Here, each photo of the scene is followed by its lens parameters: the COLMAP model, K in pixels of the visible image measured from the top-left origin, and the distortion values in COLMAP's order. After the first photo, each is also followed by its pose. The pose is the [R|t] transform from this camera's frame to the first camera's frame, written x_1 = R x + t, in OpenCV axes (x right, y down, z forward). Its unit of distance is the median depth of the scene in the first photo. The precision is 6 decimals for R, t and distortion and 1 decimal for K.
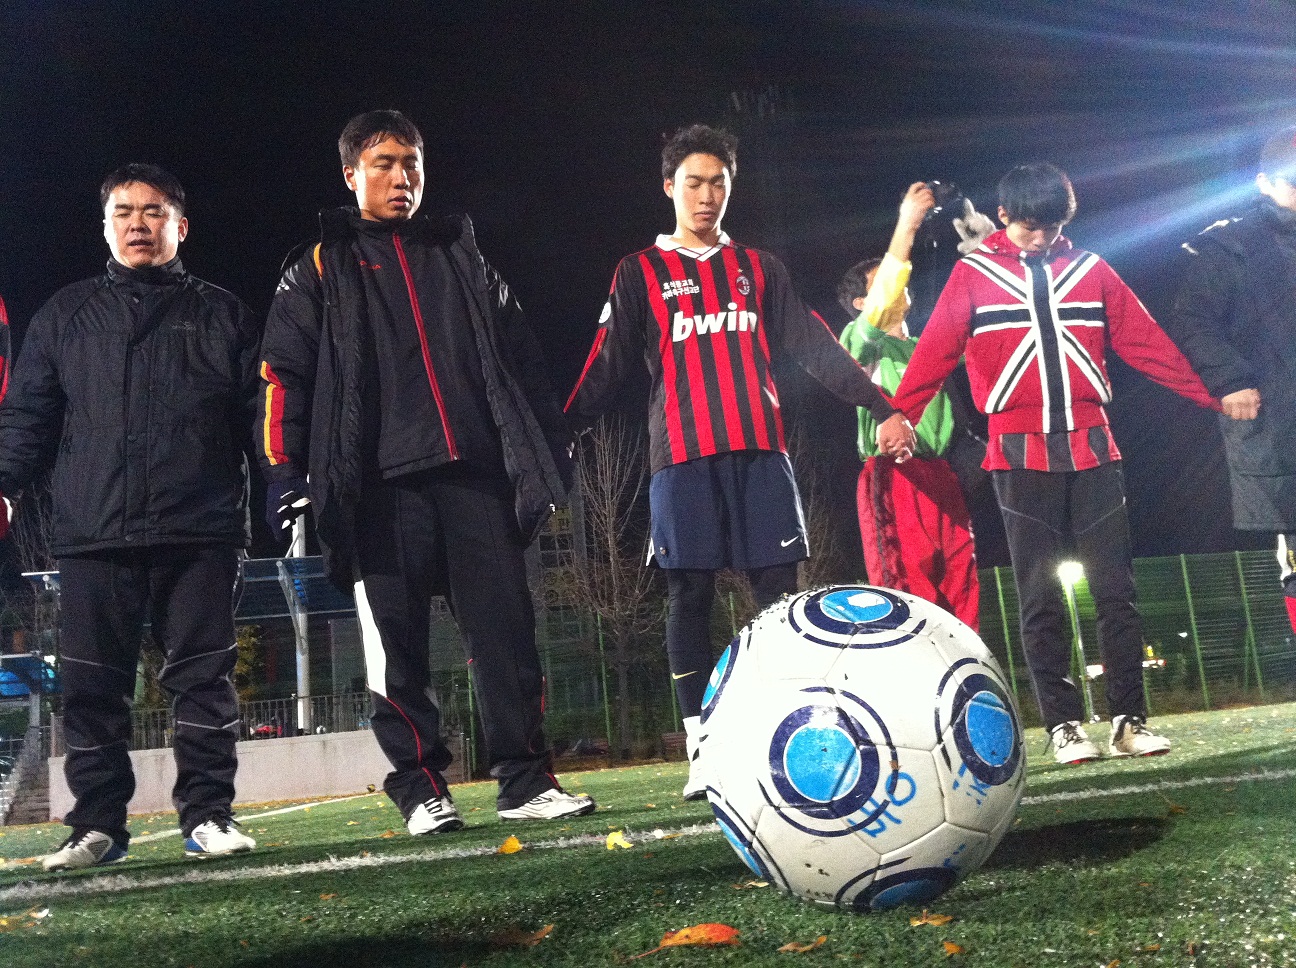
lens RADIAL K [[1191.1, 0, 648.0], [0, 1191.1, 484.0], [0, 0, 1]] dist [0.122919, -0.392571]
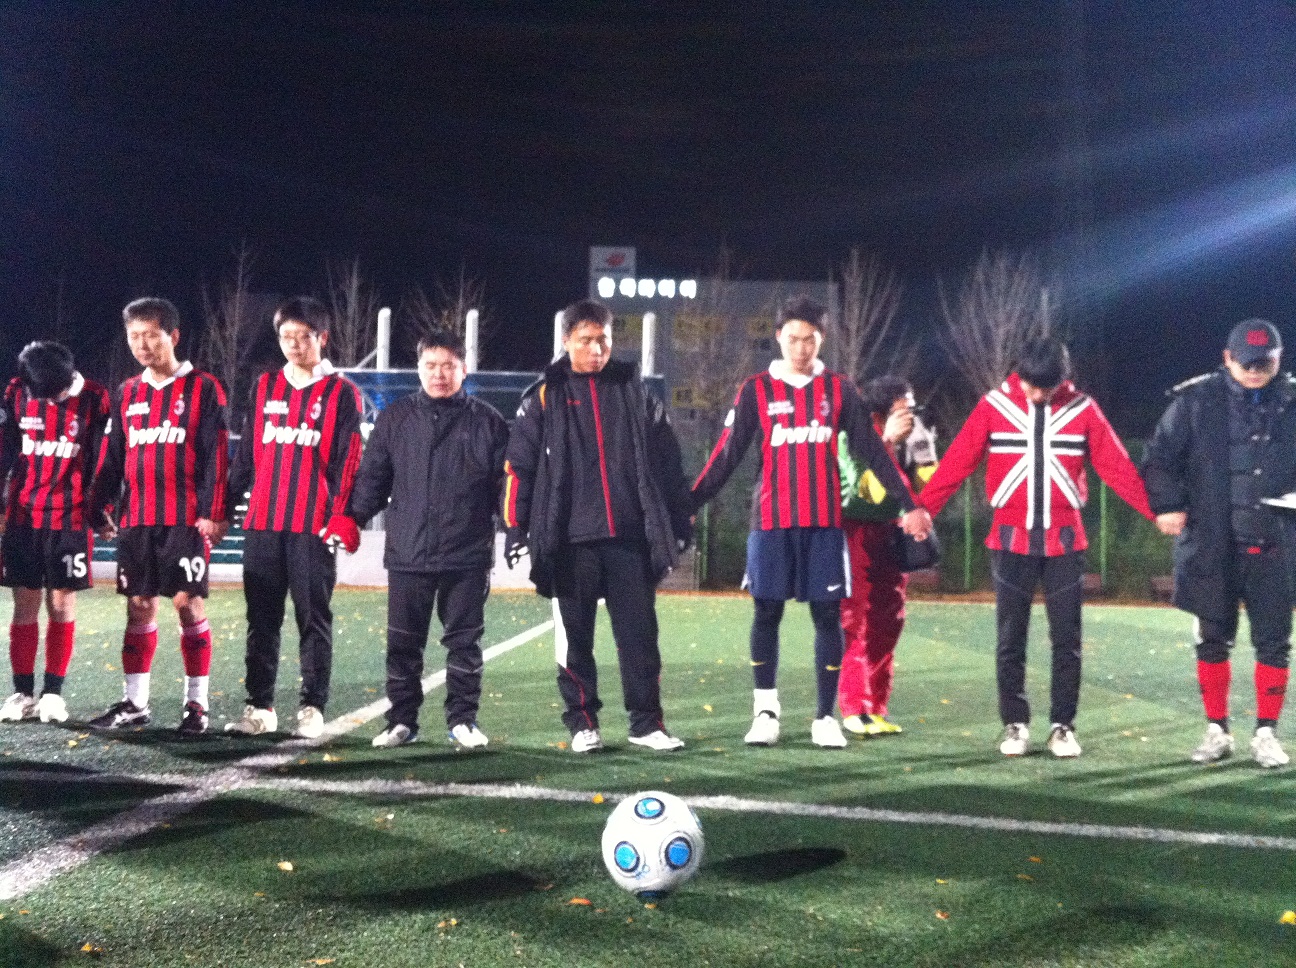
lens RADIAL K [[1163.1, 0, 648.0], [0, 1163.1, 484.0], [0, 0, 1]] dist [-0.001712, -0.003080]
pose [[0.975089, 0.100351, -0.197815, 0.185214], [-0.069493, 0.985119, 0.157195, -0.328857], [0.210646, -0.139533, 0.967553, -0.502528]]
